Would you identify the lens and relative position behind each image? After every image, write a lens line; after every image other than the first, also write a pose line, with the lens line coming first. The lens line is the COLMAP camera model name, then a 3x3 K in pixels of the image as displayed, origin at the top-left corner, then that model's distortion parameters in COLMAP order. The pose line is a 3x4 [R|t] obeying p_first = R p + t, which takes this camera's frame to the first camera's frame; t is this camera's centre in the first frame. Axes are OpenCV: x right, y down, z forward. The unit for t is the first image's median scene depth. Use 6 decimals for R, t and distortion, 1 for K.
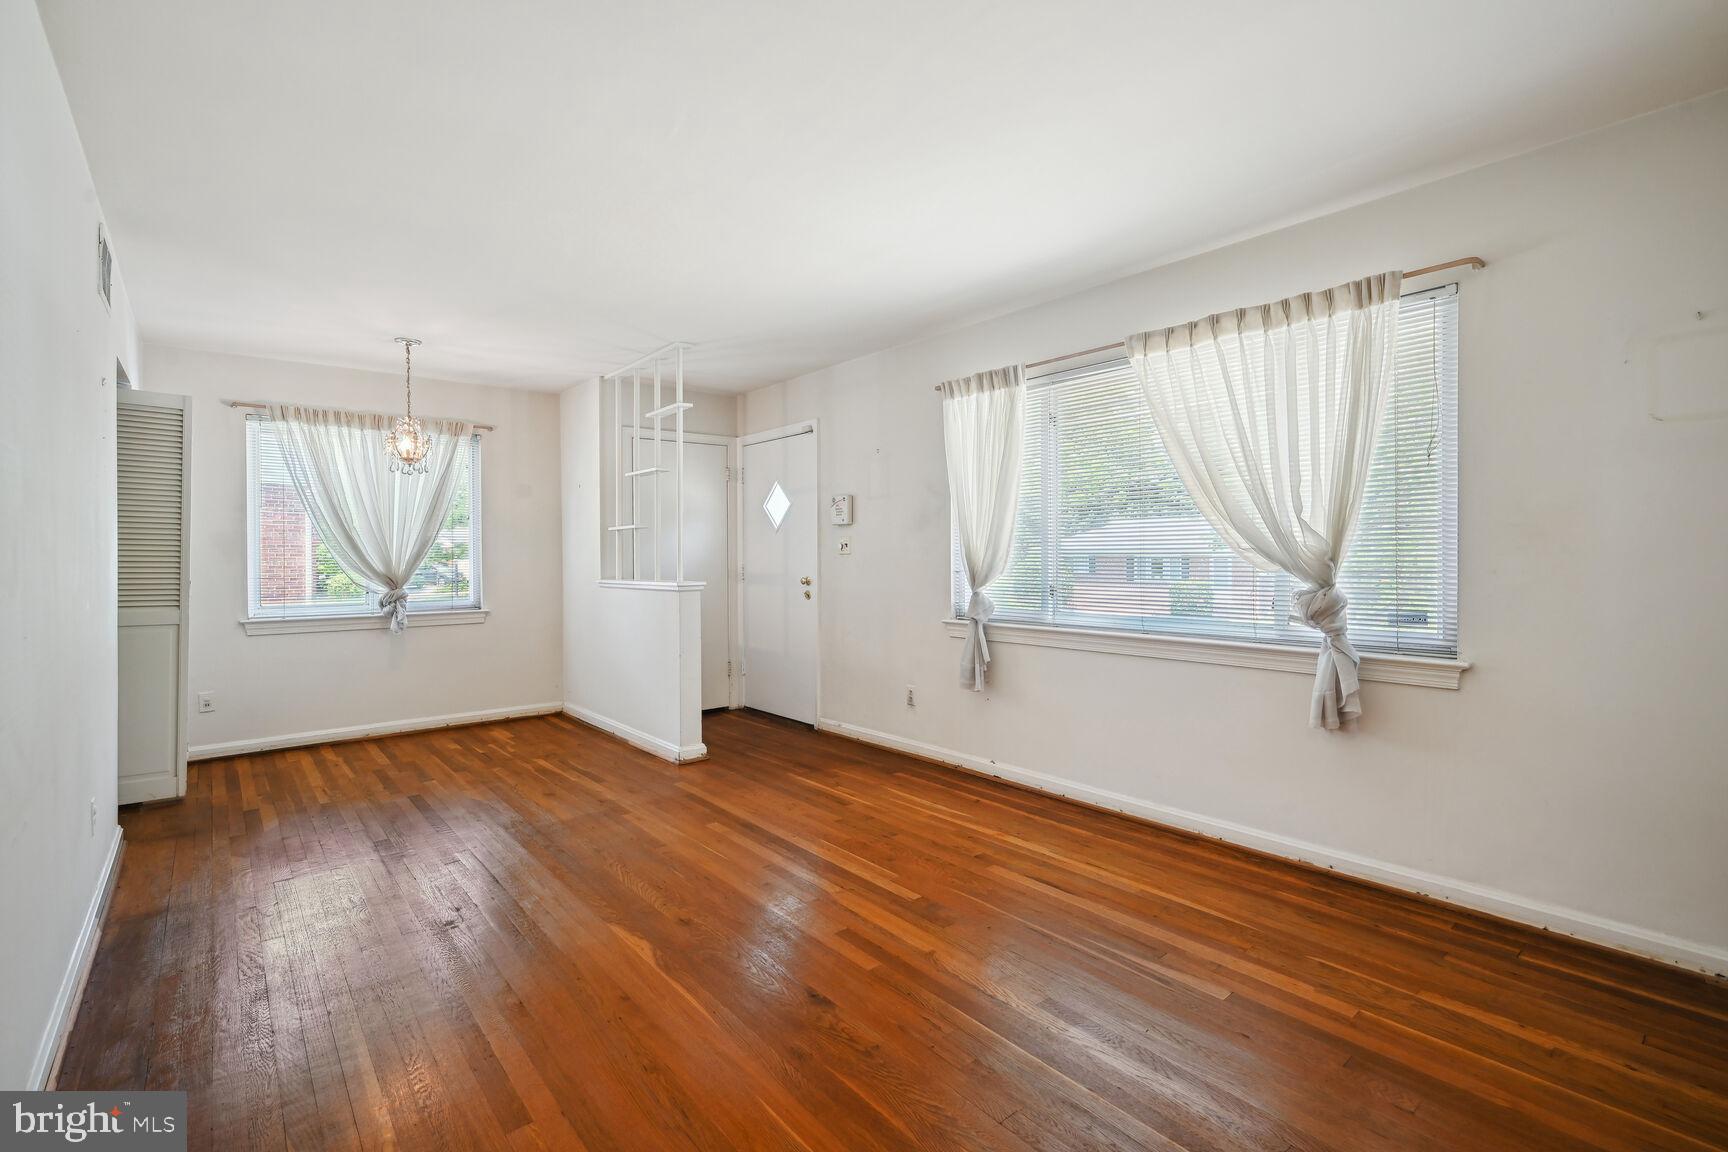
lens RADIAL K [[770.6, 0, 870.6], [0, 770.6, 564.1], [0, 0, 1]] dist [-0.001594, 0.000371]
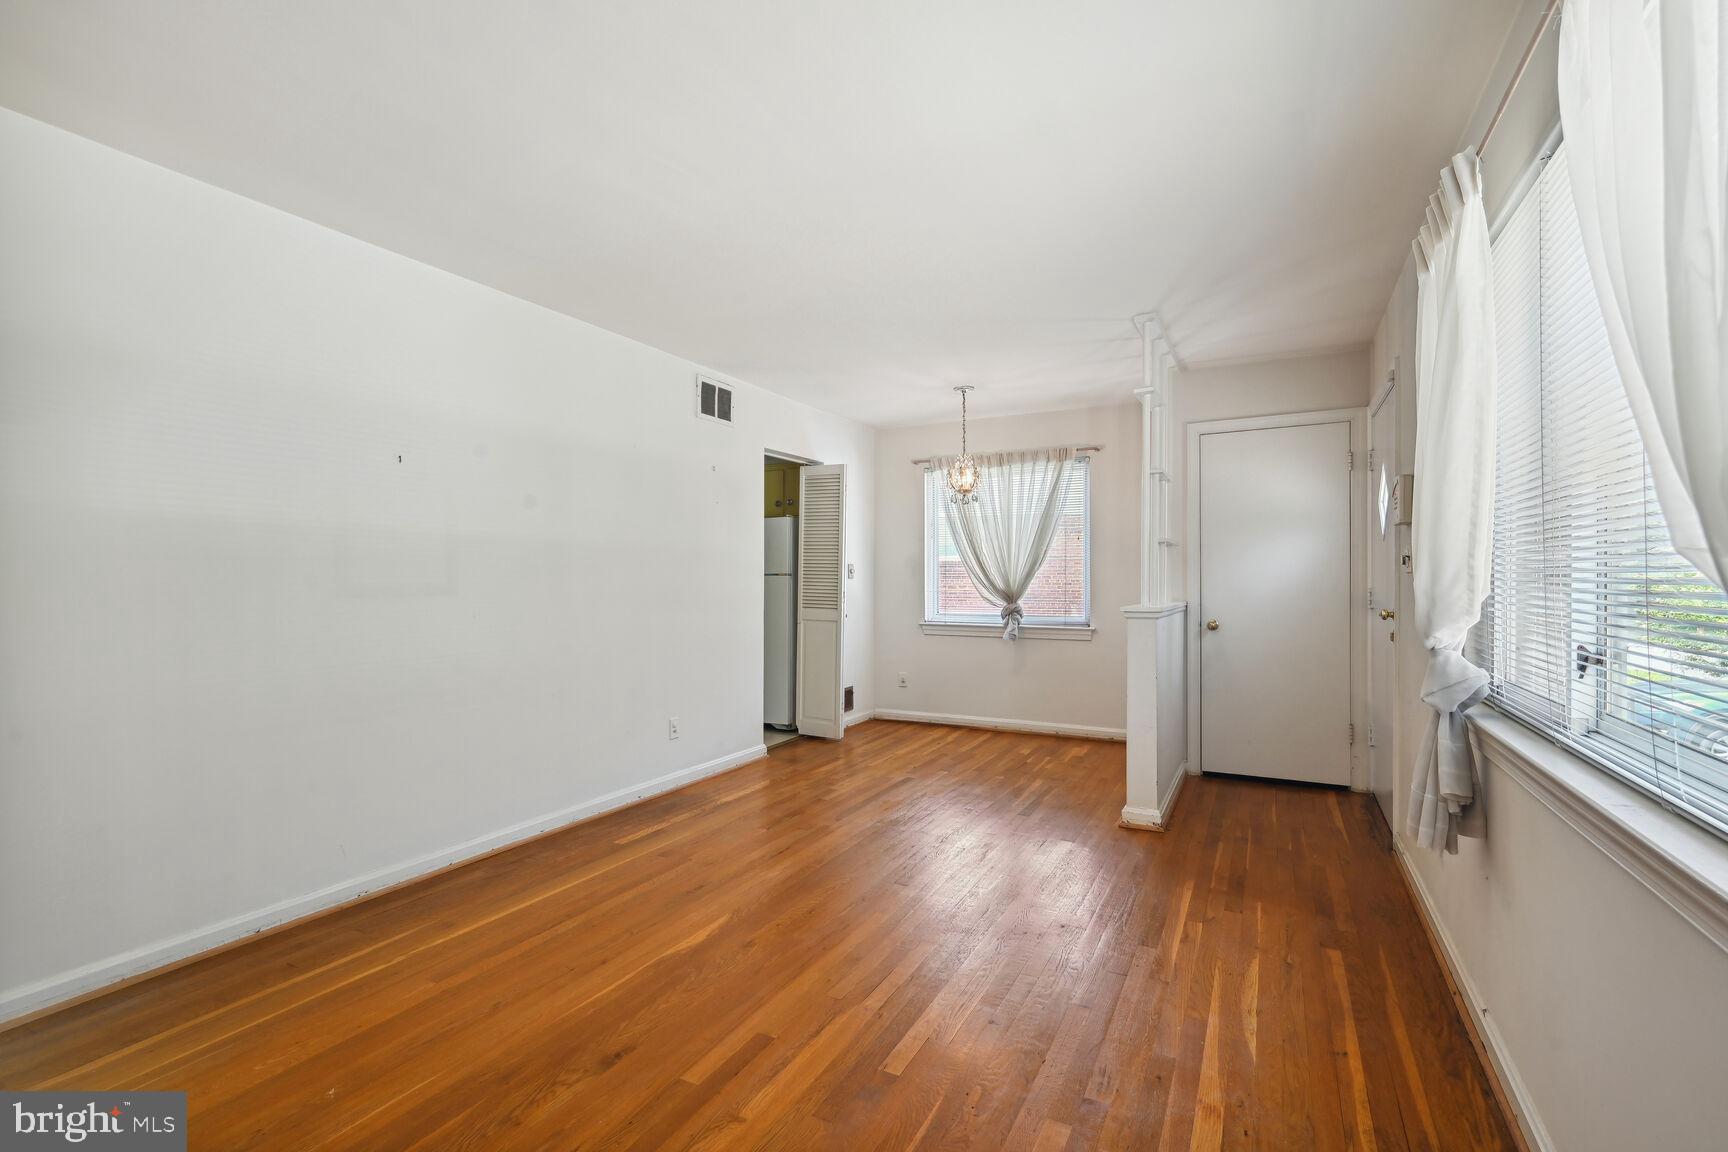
lens RADIAL K [[770.6, 0, 873.2], [0, 770.6, 577.4], [0, 0, 1]] dist [-0.001594, 0.000371]
pose [[0.381549, 0.005357, -0.924333, 0.391946], [-0.009323, 0.999955, 0.001947, -0.007136], [0.924301, 0.007875, 0.381582, 0.407032]]
